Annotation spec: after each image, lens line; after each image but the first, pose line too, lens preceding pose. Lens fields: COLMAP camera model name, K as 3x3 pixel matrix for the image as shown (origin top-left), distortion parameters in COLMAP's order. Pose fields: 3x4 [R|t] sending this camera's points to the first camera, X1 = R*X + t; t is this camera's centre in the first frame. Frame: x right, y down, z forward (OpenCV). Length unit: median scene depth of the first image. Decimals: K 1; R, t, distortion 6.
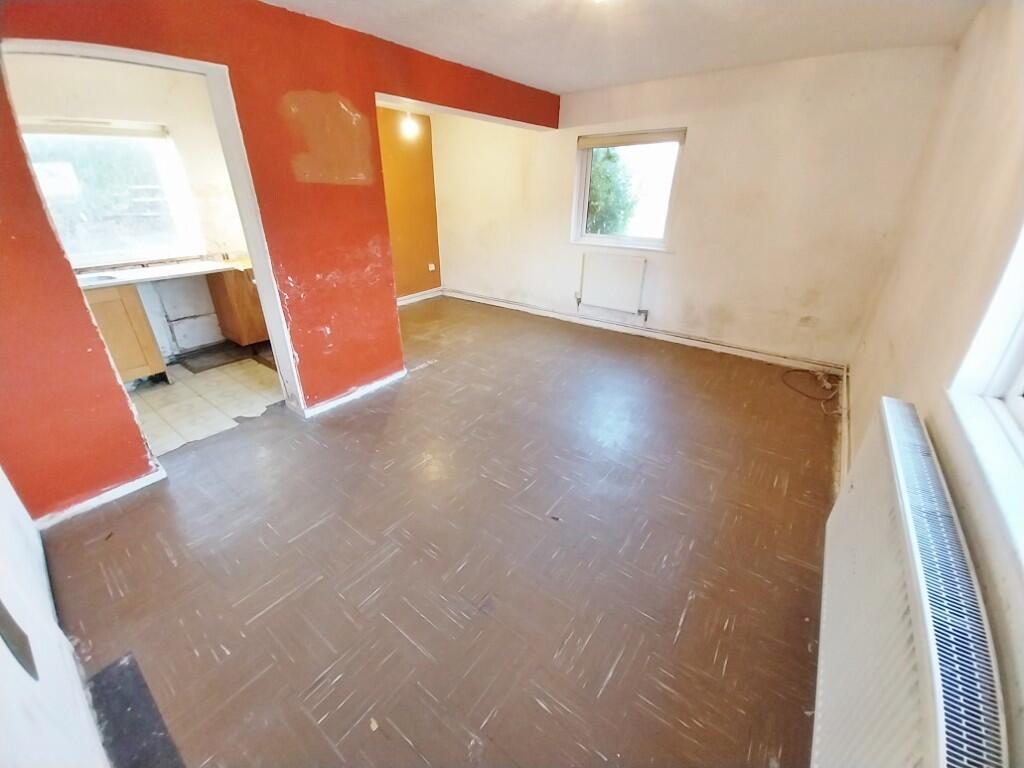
lens RADIAL K [[408.7, 0, 505.8], [0, 408.7, 387.0], [0, 0, 1]] dist [0.000340, -0.000119]
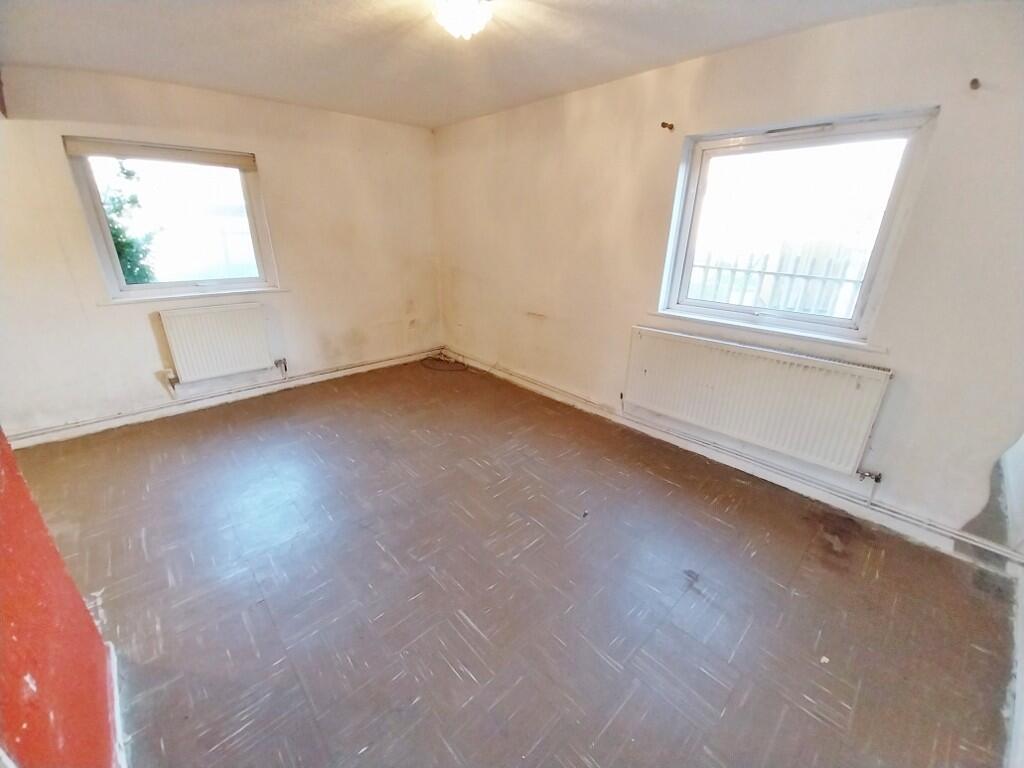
lens RADIAL K [[408.7, 0, 507.5], [0, 408.7, 378.5], [0, 0, 1]] dist [0.000340, -0.000119]
pose [[0.152936, -0.340257, 0.927812, -0.407412], [0.412698, 0.875060, 0.252884, -0.183951], [-0.897937, 0.344231, 0.274252, 0.380870]]
